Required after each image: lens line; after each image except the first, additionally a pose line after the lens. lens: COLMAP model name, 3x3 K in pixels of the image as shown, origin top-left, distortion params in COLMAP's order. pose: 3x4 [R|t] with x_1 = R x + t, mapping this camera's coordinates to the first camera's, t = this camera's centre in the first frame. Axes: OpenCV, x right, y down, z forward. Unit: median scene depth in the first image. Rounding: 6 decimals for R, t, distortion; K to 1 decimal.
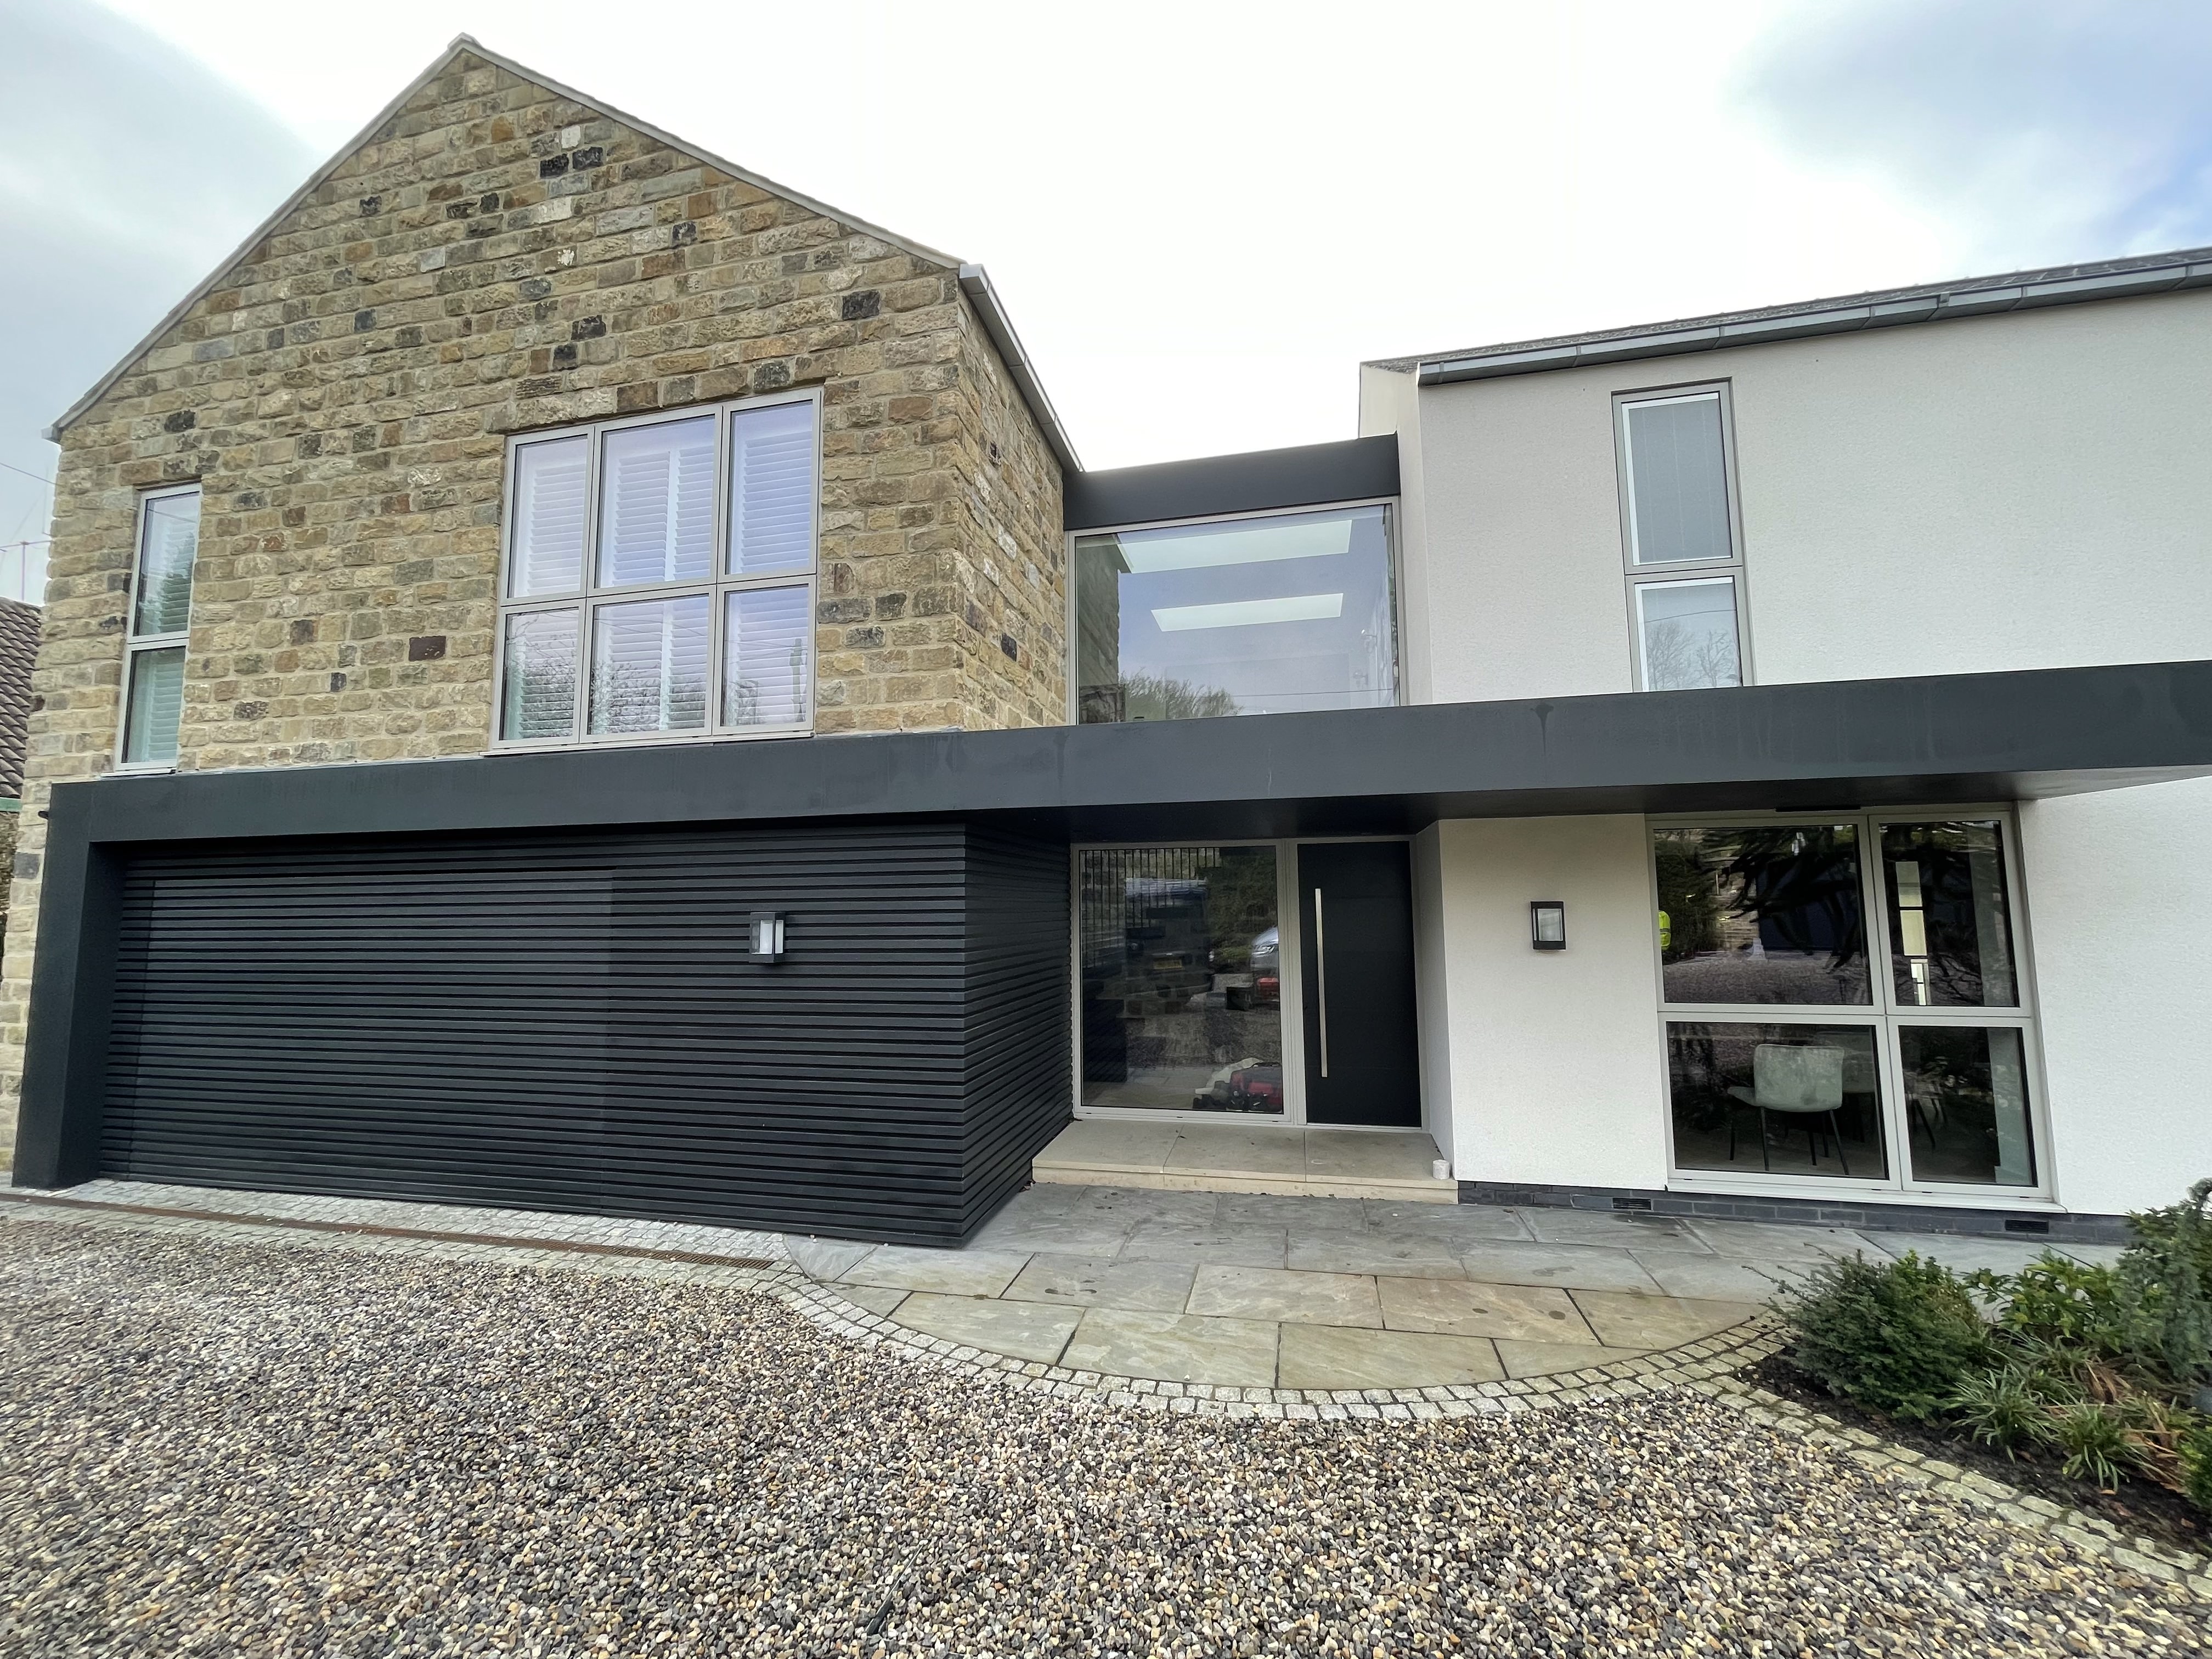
lens RADIAL K [[890.8, 0, 1100.0], [0, 890.8, 833.9], [0, 0, 1]] dist [-0.001559, 0.000865]
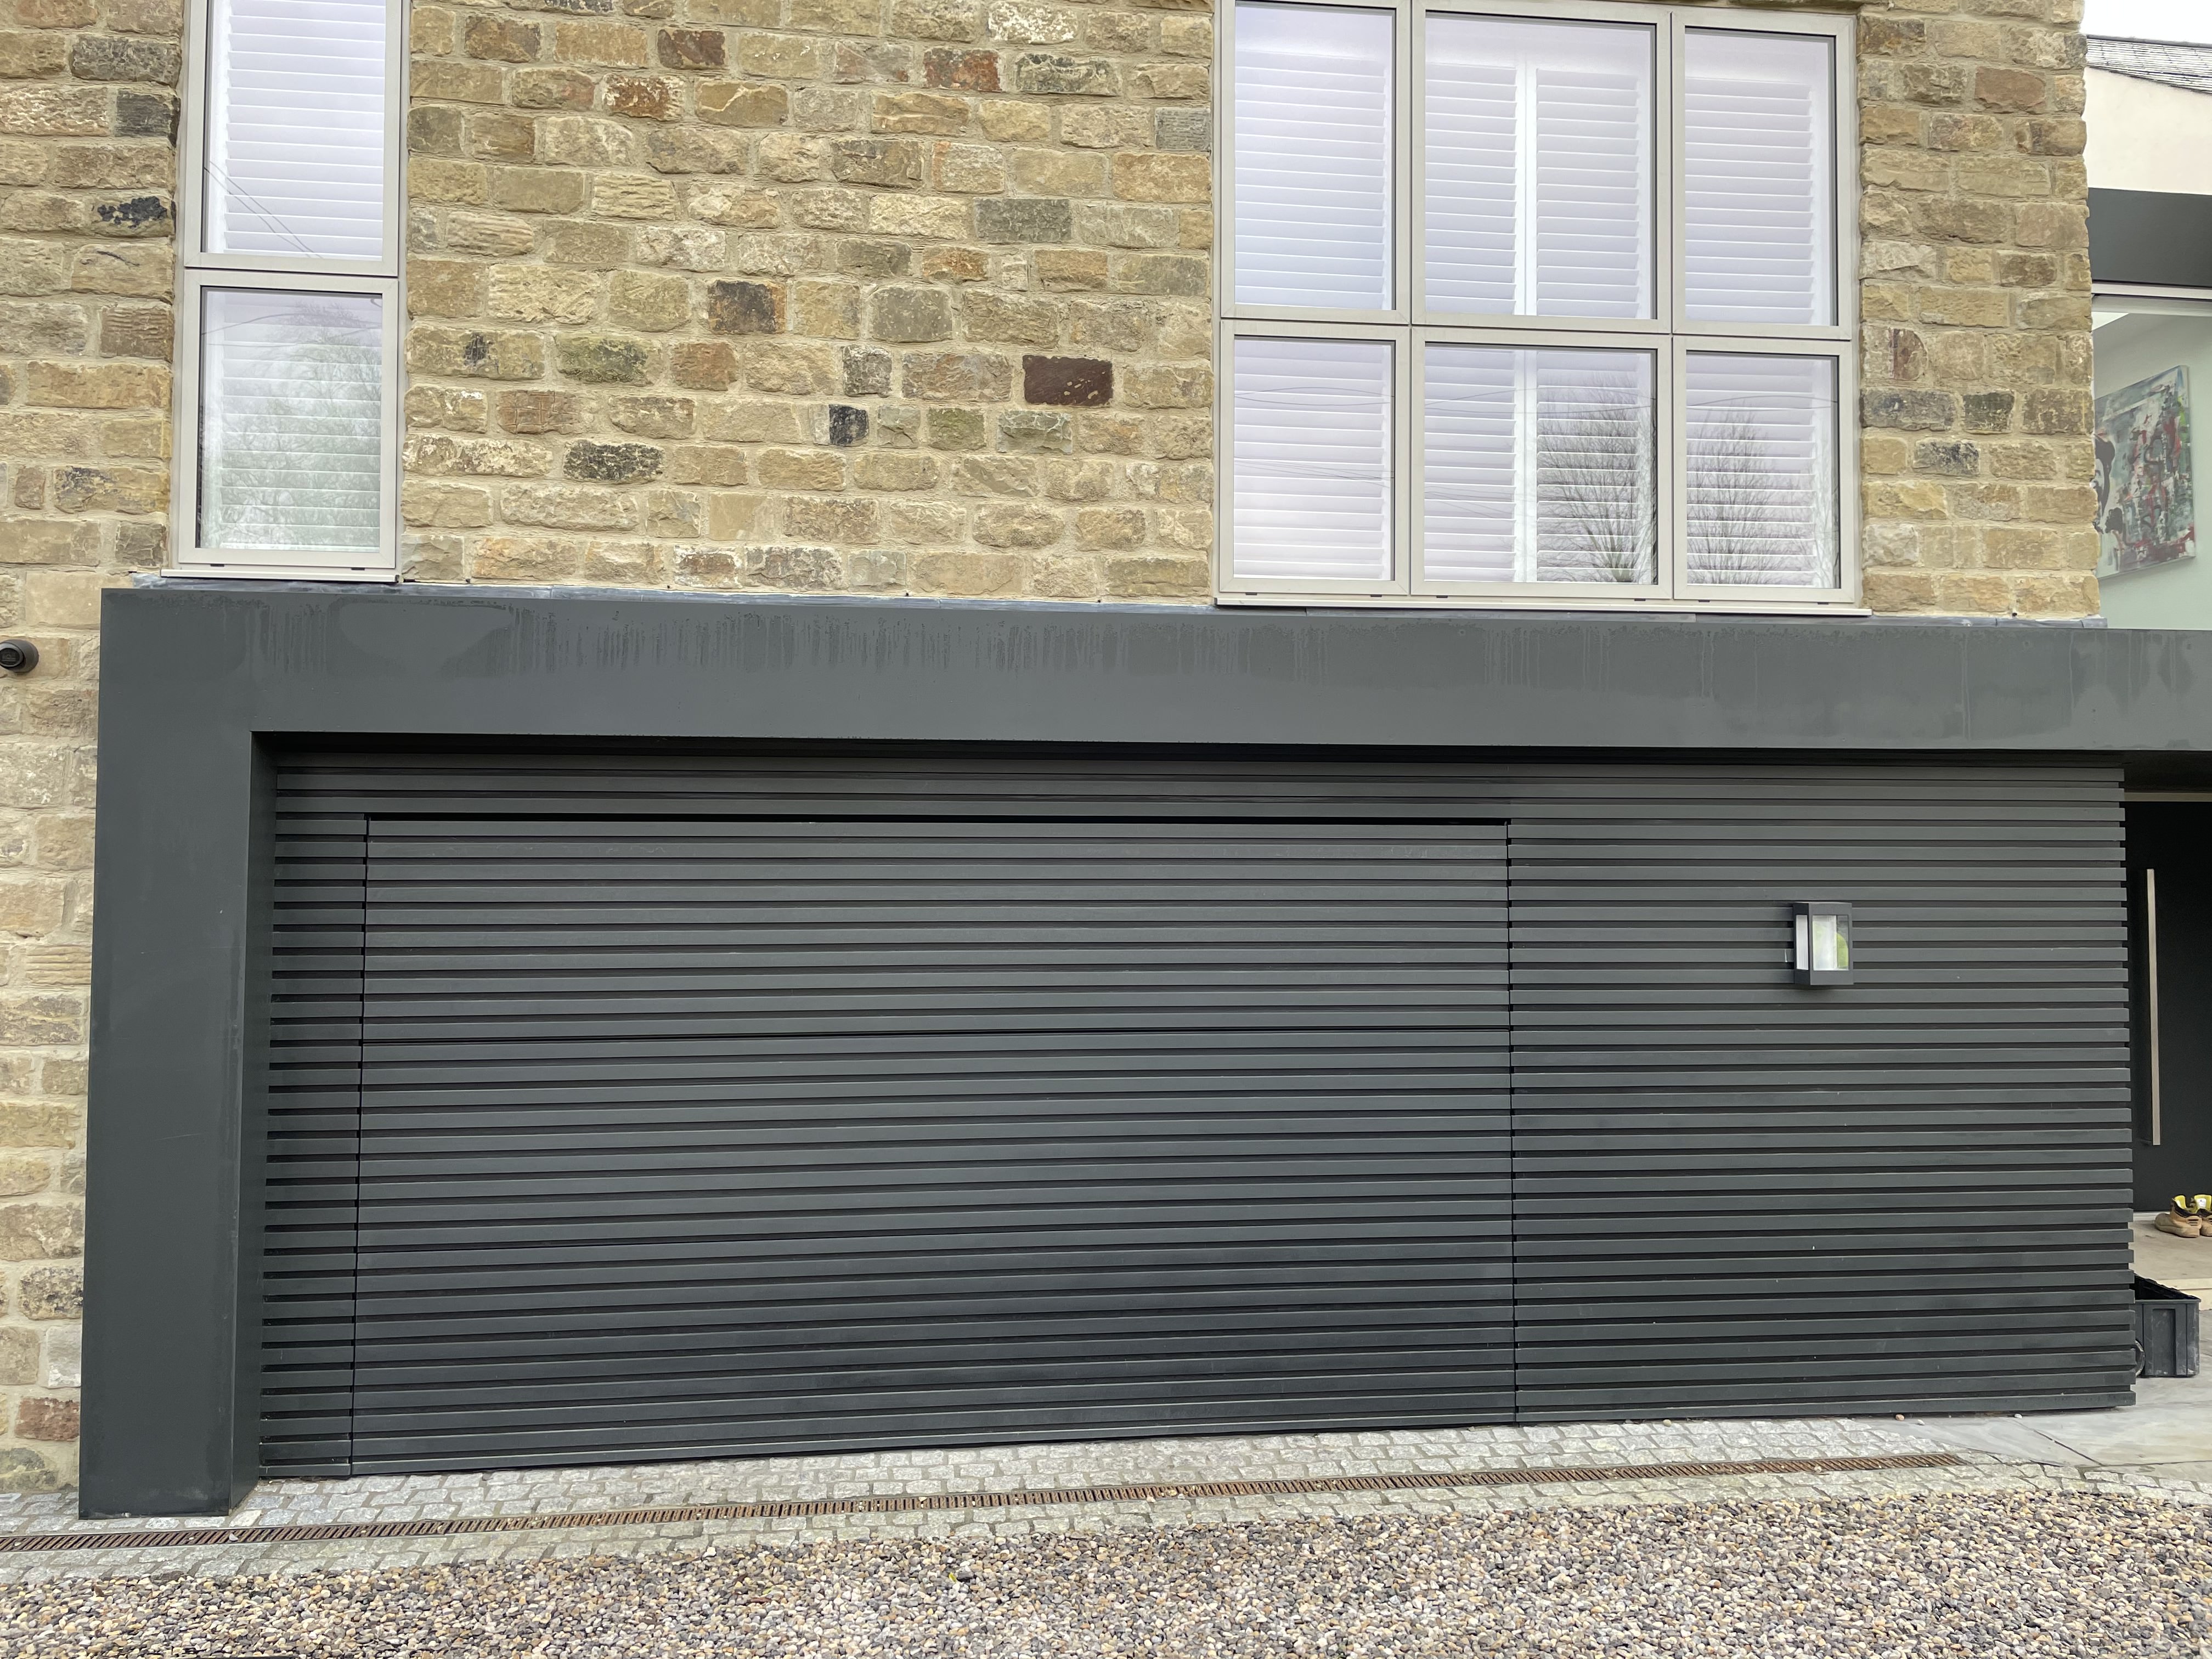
lens RADIAL K [[1631.4, 0, 1010.8], [0, 1631.4, 850.3], [0, 0, 1]] dist [0.063910, -0.069033]
pose [[0.941053, 0.018447, 0.337756, -1.121504], [-0.036358, 0.998243, 0.046780, 0.017381], [-0.336299, -0.056303, 0.940071, 0.115136]]
